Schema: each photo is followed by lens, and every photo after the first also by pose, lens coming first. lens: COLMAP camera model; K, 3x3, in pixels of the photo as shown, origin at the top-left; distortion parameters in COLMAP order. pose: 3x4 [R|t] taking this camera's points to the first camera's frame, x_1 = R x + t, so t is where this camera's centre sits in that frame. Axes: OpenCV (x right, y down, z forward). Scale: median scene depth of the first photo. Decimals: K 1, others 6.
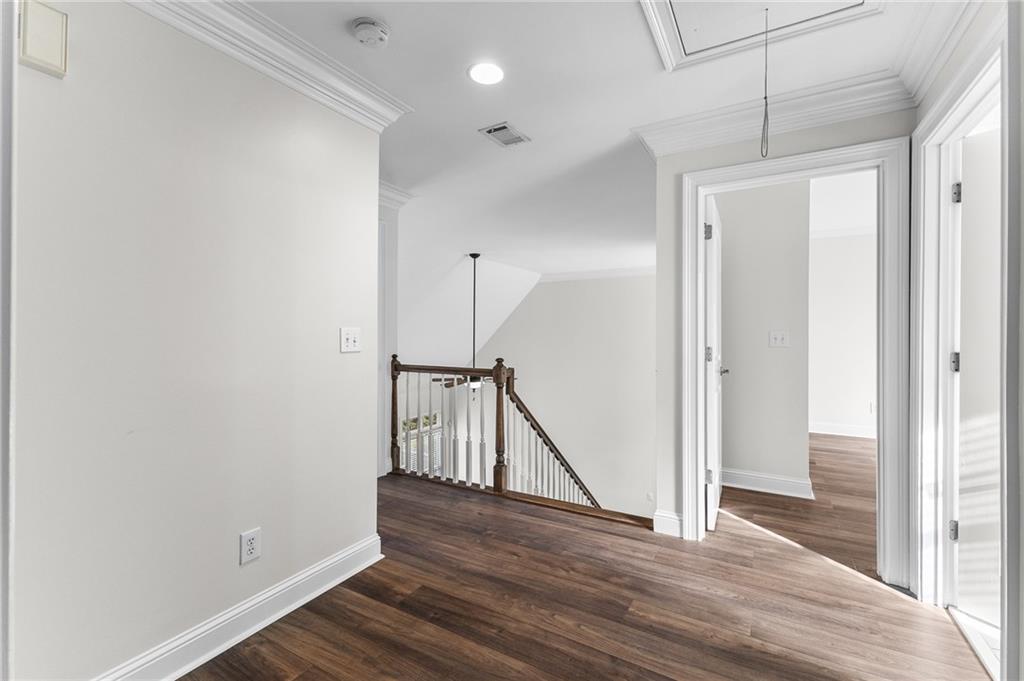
lens RADIAL K [[443.0, 0, 513.9], [0, 443.0, 337.5], [0, 0, 1]] dist [-0.000019, 0.000372]
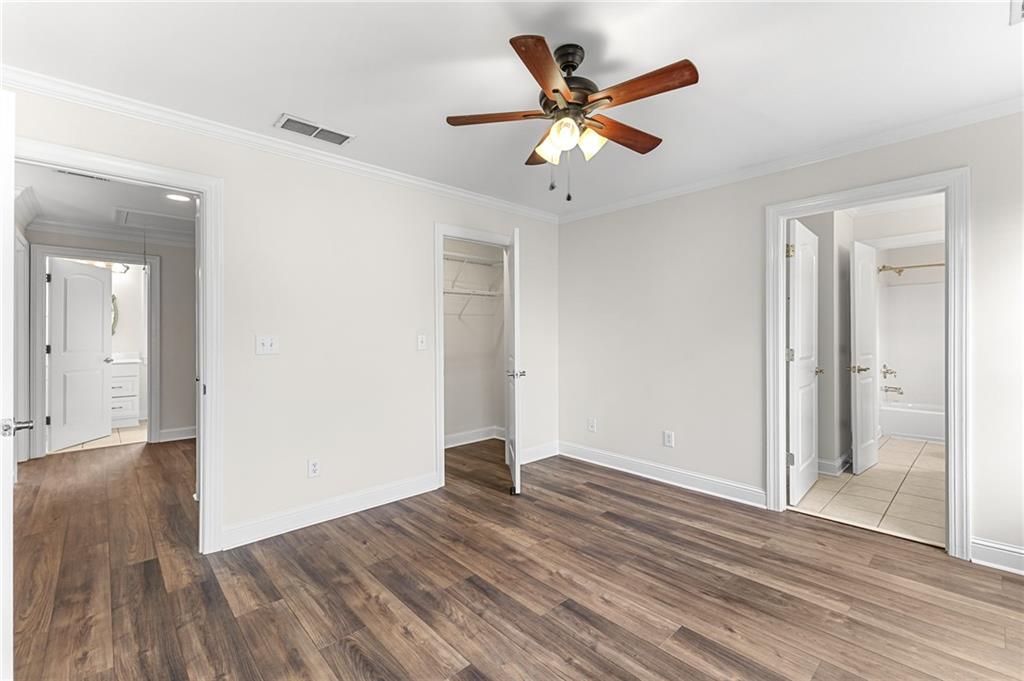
lens RADIAL K [[443.0, 0, 515.9], [0, 443.0, 335.6], [0, 0, 1]] dist [-0.000019, 0.000372]
pose [[-0.952463, 0.003610, 0.304633, -0.092110], [0.003359, 0.999993, -0.001349, -0.011223], [-0.304636, -0.000261, -0.952469, 1.857223]]
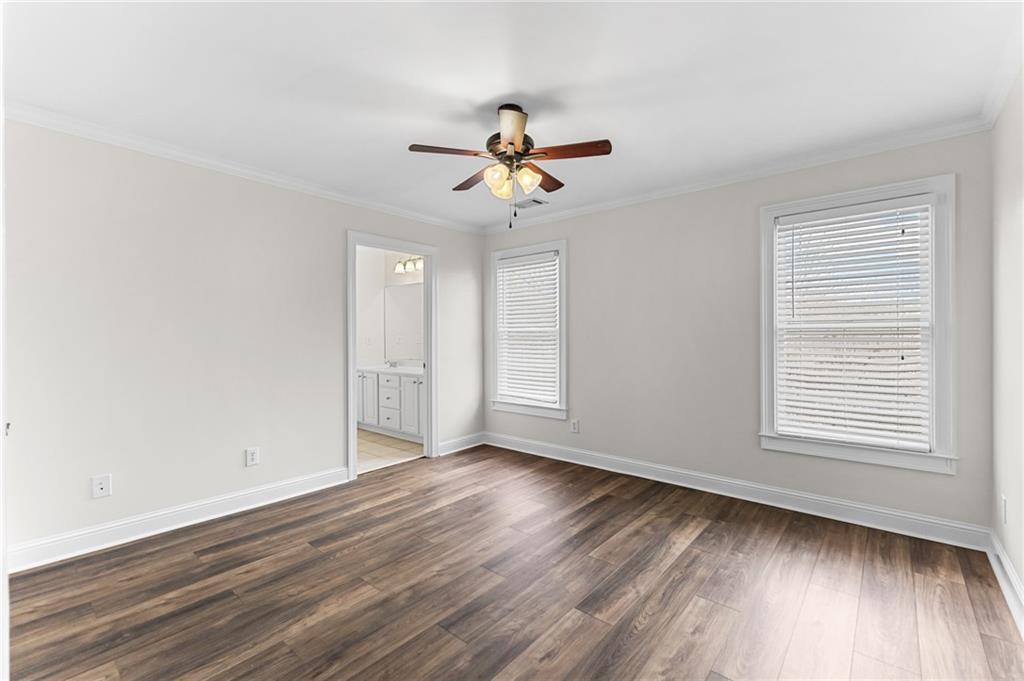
lens RADIAL K [[443.0, 0, 513.5], [0, 443.0, 338.0], [0, 0, 1]] dist [-0.000019, 0.000372]
pose [[-0.188544, 0.009972, -0.982014, 1.013404], [0.009826, 0.999918, 0.008267, -0.016259], [0.982016, -0.008090, -0.188626, 1.275194]]
